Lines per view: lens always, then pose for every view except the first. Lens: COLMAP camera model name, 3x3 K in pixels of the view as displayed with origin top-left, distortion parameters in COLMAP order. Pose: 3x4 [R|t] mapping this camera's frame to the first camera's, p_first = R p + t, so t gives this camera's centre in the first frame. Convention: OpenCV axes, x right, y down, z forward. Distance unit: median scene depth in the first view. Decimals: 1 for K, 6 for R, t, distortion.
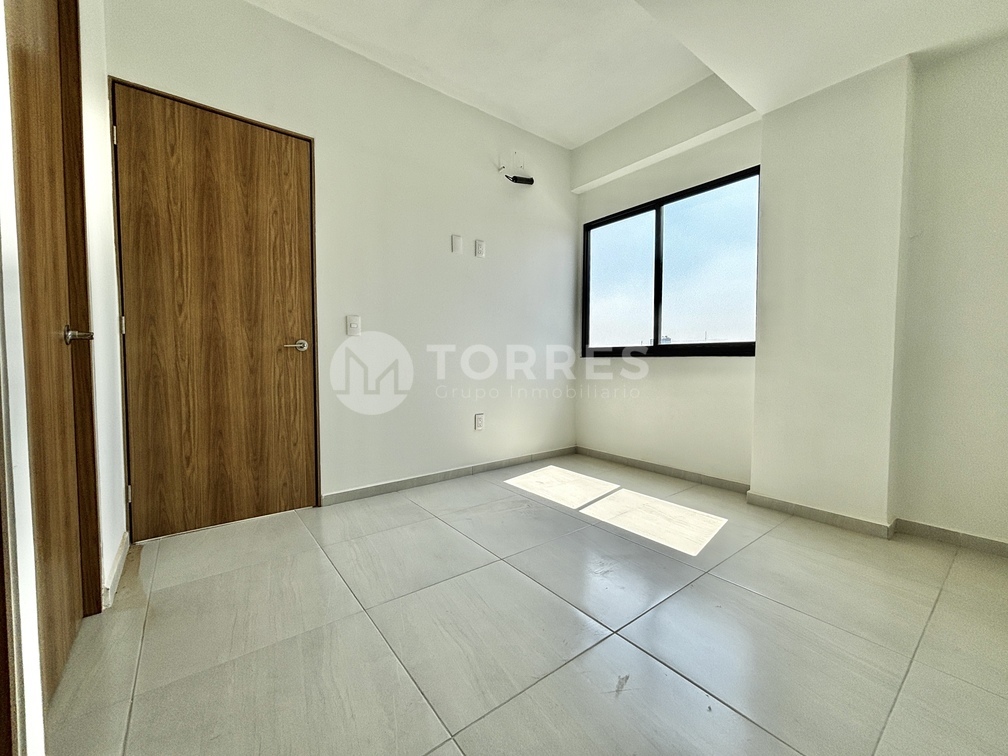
lens RADIAL K [[402.7, 0, 504.0], [0, 402.7, 378.0], [0, 0, 1]] dist [-0.001606, -0.000109]
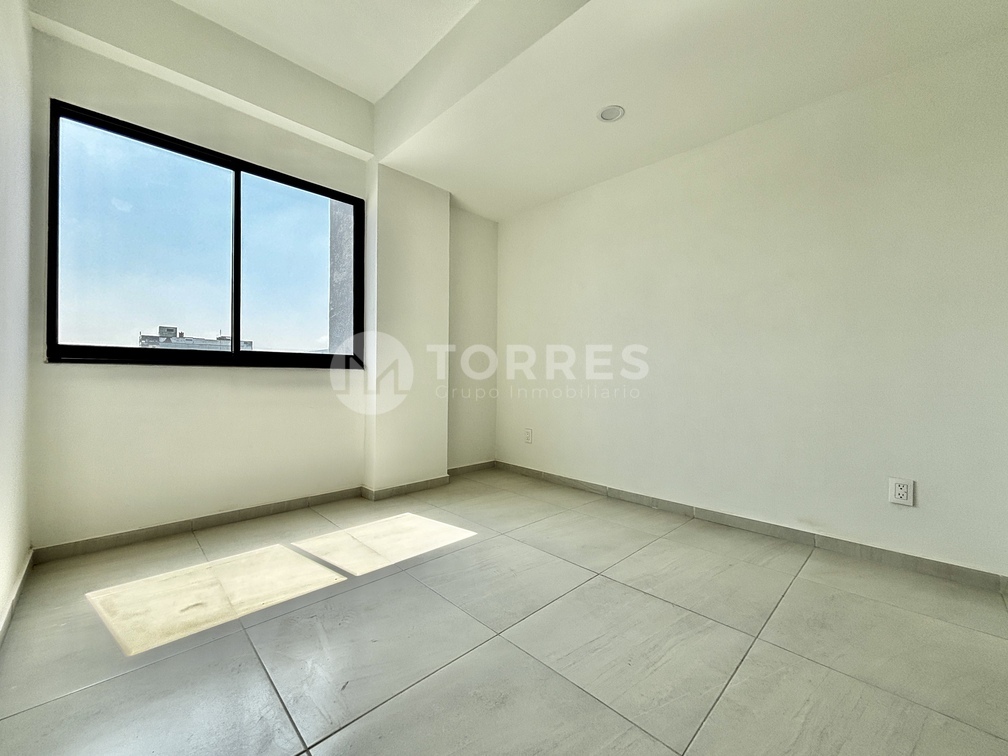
lens RADIAL K [[406.3, 0, 501.5], [0, 406.3, 372.8], [0, 0, 1]] dist [0.000587, 0.000258]
pose [[-0.118370, 0.007088, 0.992944, -0.476525], [0.036903, 0.999315, -0.002734, -0.022223], [-0.992284, 0.036319, -0.118551, 0.665767]]
